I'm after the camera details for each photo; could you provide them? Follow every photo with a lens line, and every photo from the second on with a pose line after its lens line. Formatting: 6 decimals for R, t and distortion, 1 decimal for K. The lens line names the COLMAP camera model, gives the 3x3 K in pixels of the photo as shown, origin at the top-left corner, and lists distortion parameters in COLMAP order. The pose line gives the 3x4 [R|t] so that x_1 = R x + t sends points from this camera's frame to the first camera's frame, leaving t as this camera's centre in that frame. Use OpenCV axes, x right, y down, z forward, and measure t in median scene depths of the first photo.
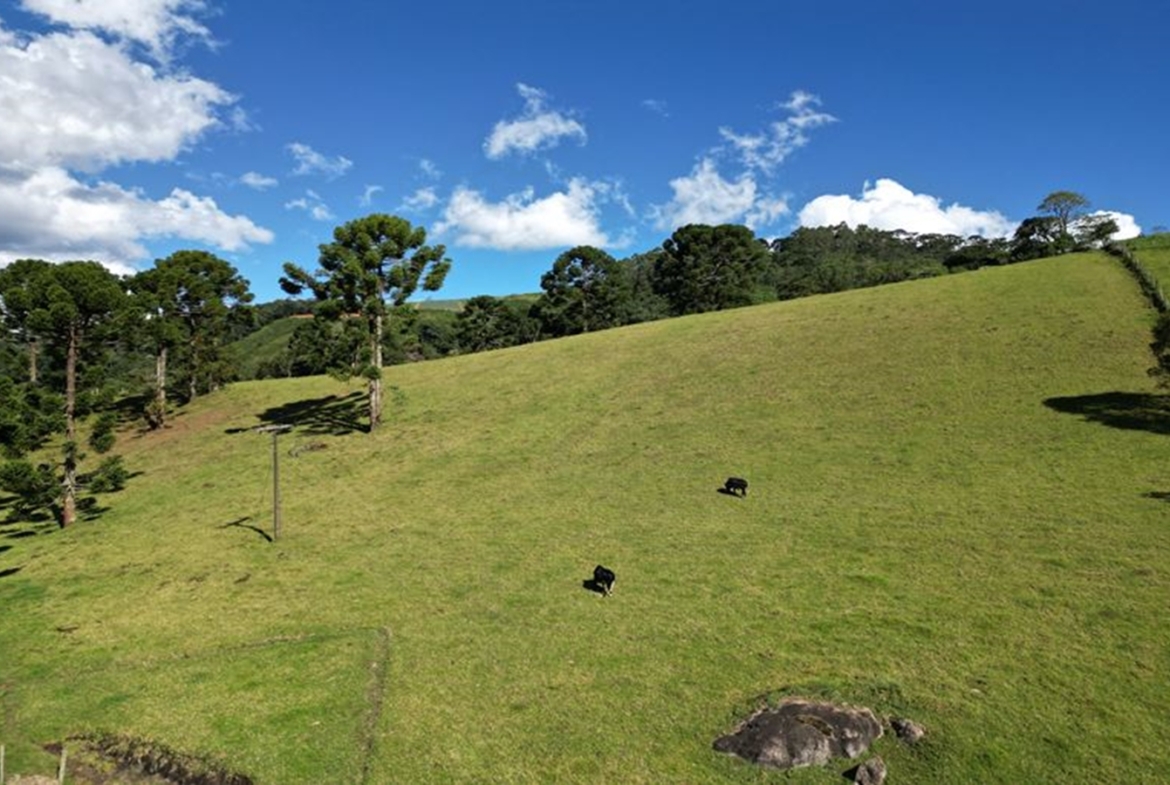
lens RADIAL K [[889.3, 0, 585.0], [0, 889.3, 392.5], [0, 0, 1]] dist [0.109152, -0.121956]
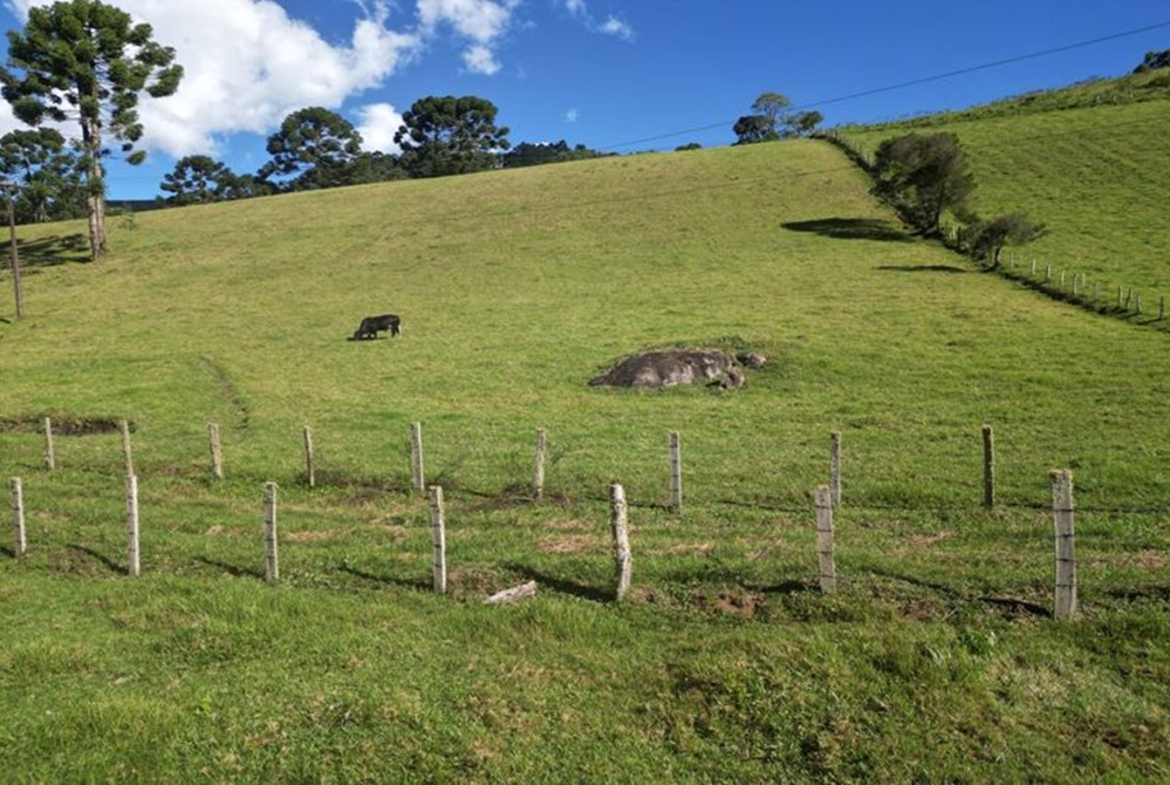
lens RADIAL K [[888.2, 0, 590.0], [0, 888.2, 419.1], [0, 0, 1]] dist [0.093748, -0.086882]
pose [[0.951583, -0.029024, 0.306020, -0.053855], [-0.007132, 0.993180, 0.116373, 0.091080], [-0.307311, -0.112921, 0.944886, -0.003316]]
